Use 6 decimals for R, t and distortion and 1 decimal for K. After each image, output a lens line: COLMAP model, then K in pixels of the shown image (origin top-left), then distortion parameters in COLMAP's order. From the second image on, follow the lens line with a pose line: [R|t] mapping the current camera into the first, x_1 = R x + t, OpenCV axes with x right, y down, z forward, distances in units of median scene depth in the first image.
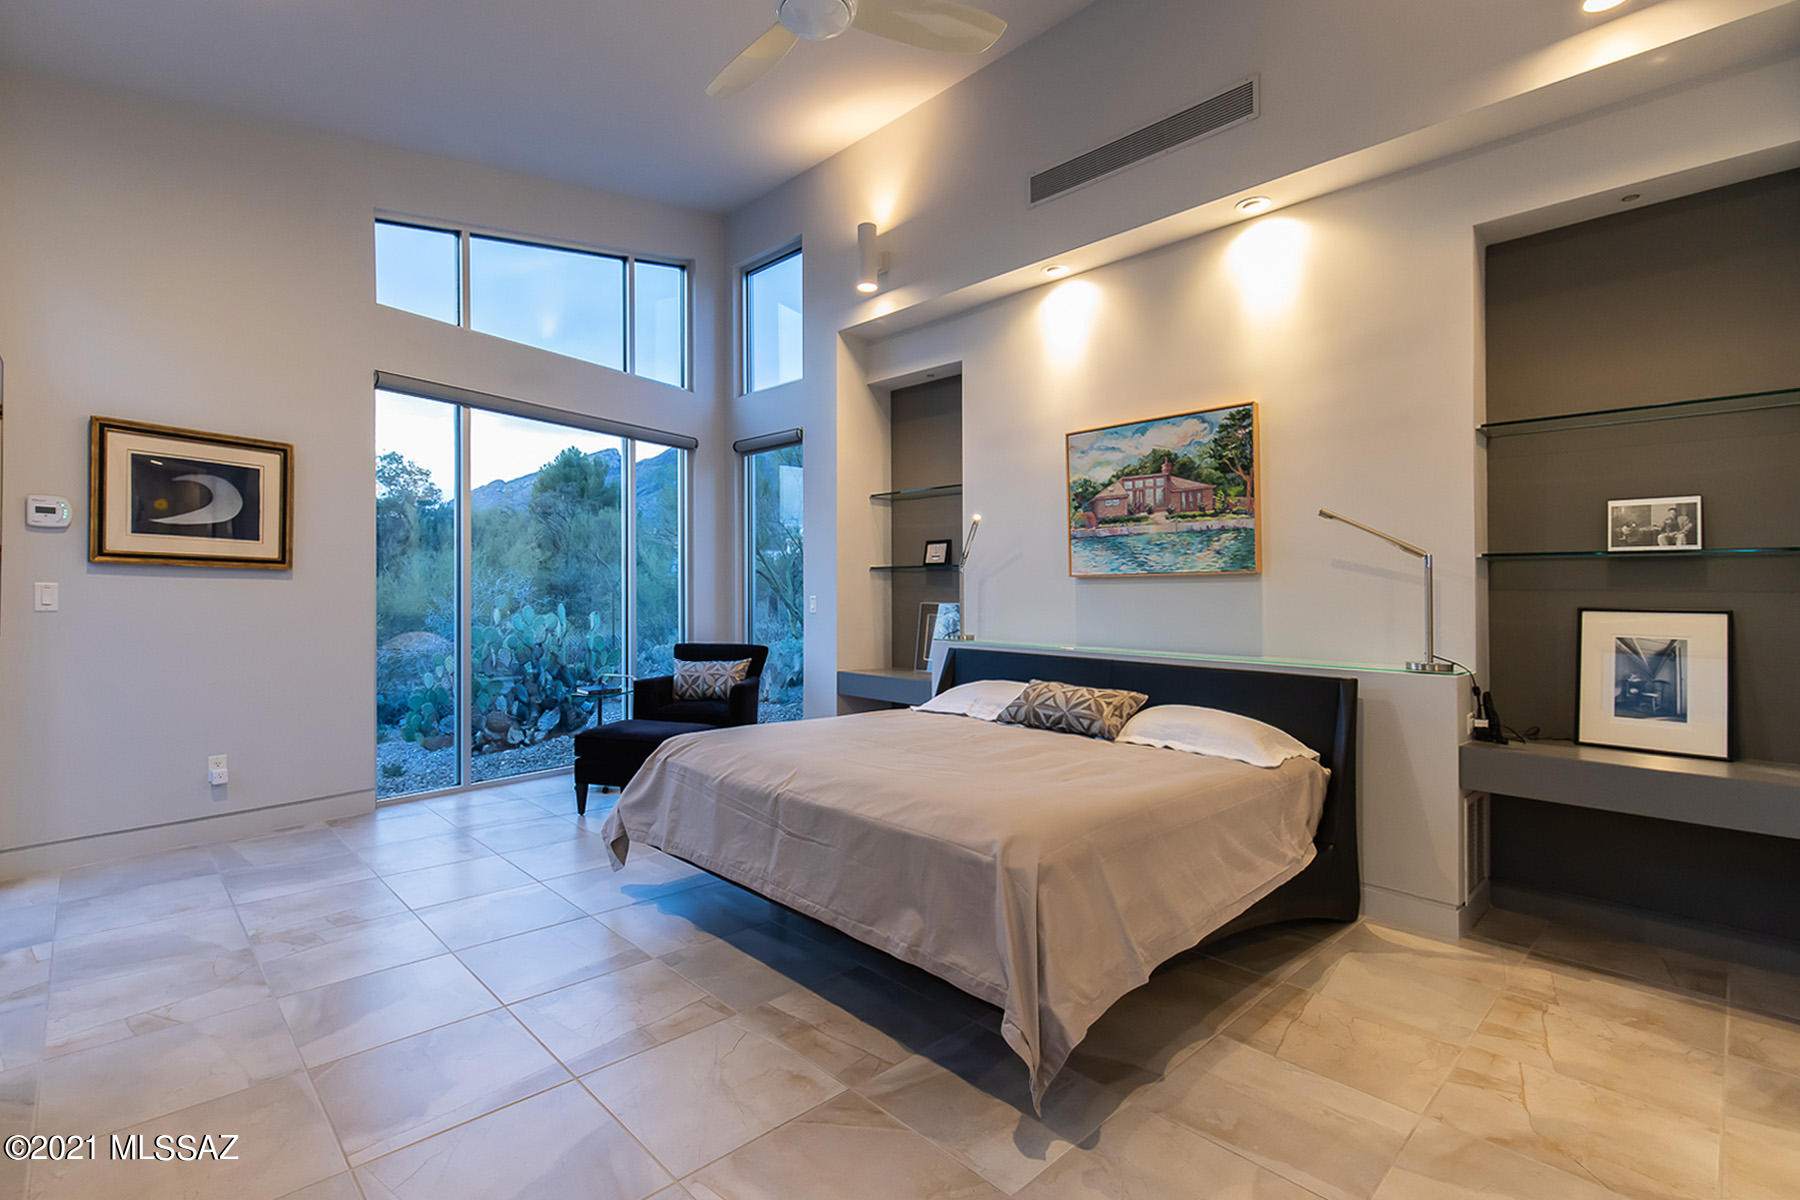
lens RADIAL K [[845.0, 0, 894.6], [0, 845.0, 592.1], [0, 0, 1]] dist [0.001439, -0.002196]
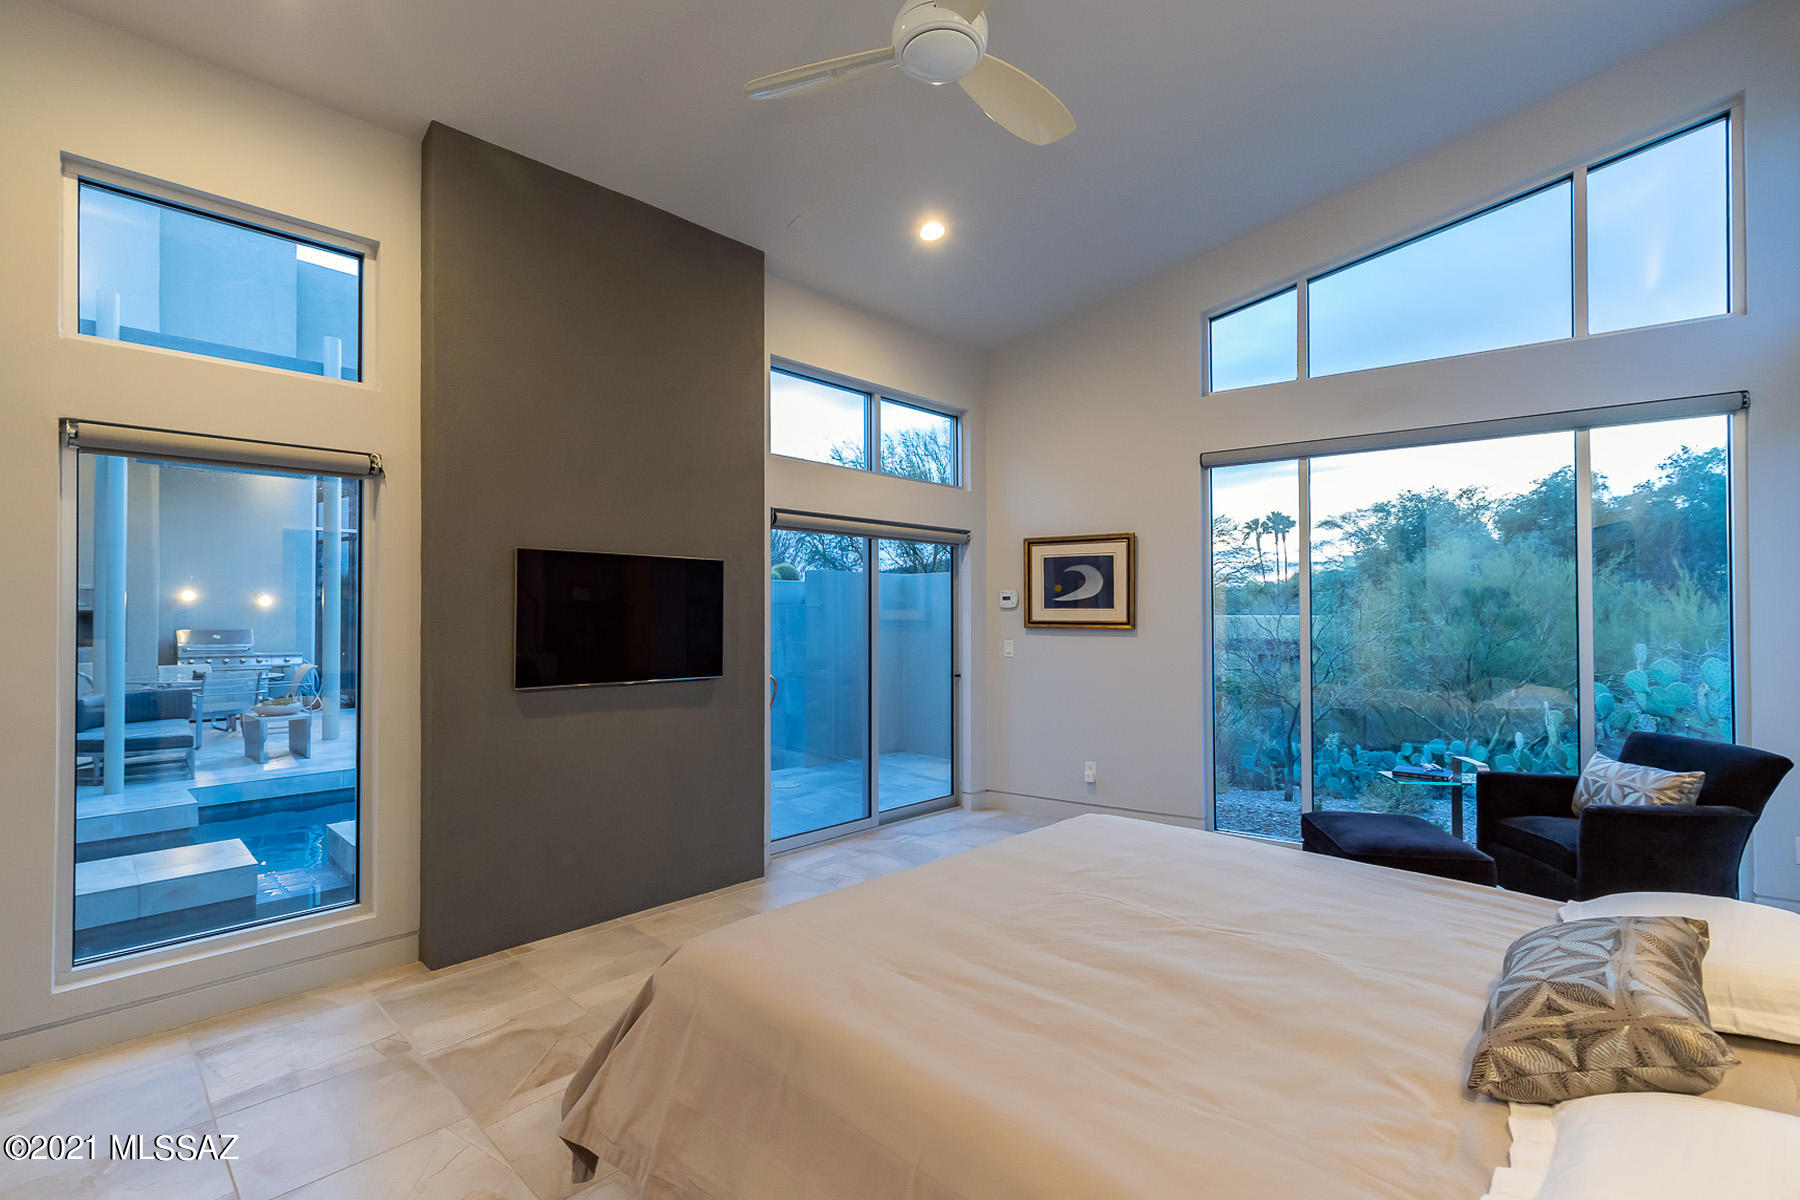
lens RADIAL K [[845.0, 0, 904.0], [0, 845.0, 611.9], [0, 0, 1]] dist [0.001439, -0.002196]
pose [[-0.009941, -0.017141, -0.999804, 0.613169], [0.006842, 0.999829, -0.017209, -0.035647], [0.999927, -0.007012, -0.009822, 0.699499]]
